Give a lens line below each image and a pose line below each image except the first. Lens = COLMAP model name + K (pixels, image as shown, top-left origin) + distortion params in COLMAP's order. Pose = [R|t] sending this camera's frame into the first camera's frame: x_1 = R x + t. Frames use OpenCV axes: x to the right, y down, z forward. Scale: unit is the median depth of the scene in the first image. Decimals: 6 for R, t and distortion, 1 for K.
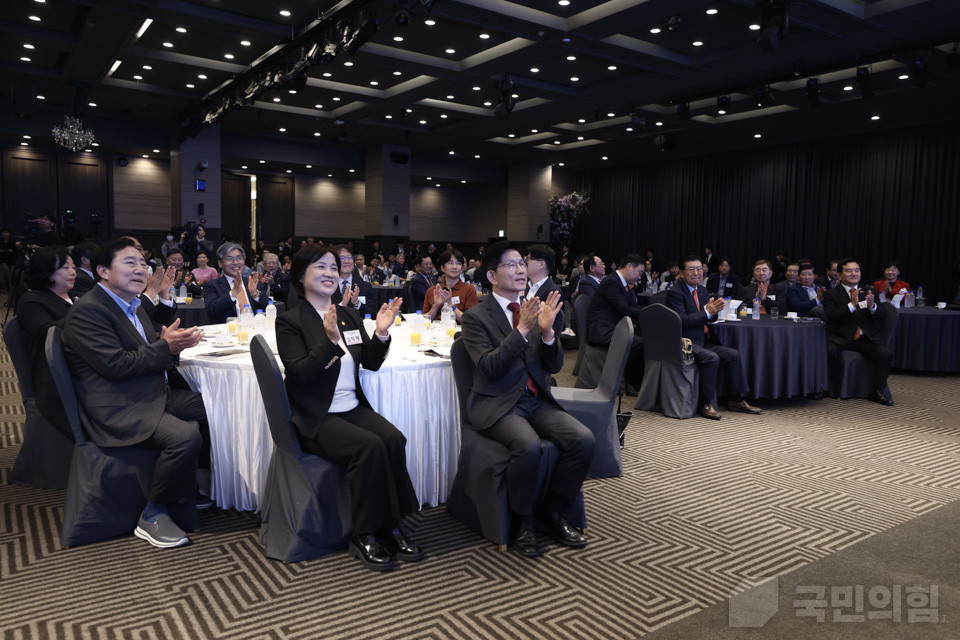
lens RADIAL K [[698.7, 0, 481.1], [0, 698.7, 318.1], [0, 0, 1]] dist [0.009594, 0.006669]
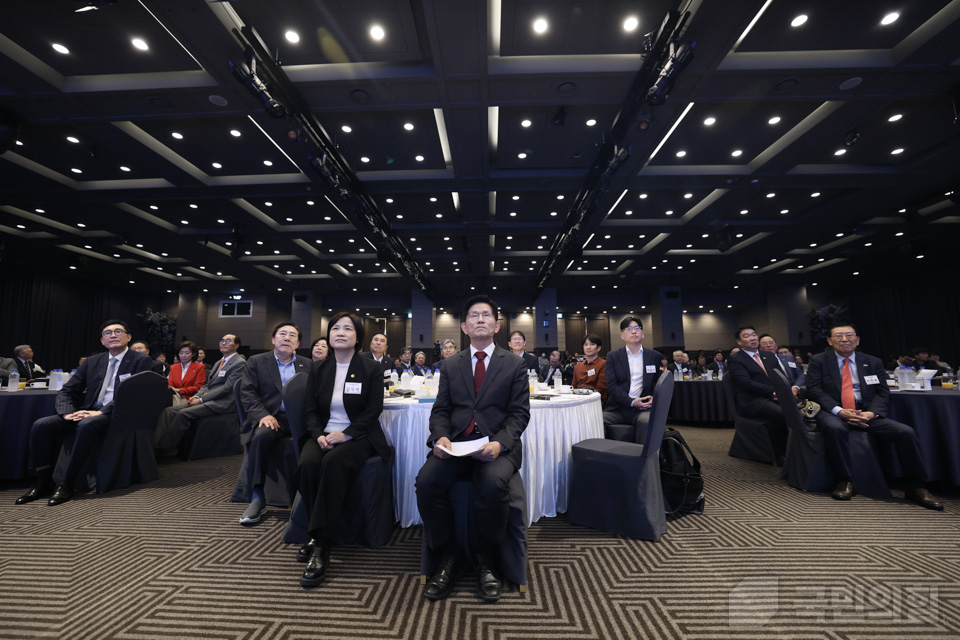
lens RADIAL K [[408.9, 0, 479.6], [0, 408.9, 321.8], [0, 0, 1]] dist [-0.025274, 0.001207]
pose [[0.791483, -0.093284, -0.604031, 0.399978], [-0.032593, 0.980436, -0.194121, 0.057204], [0.610322, 0.173330, 0.772958, 0.430346]]
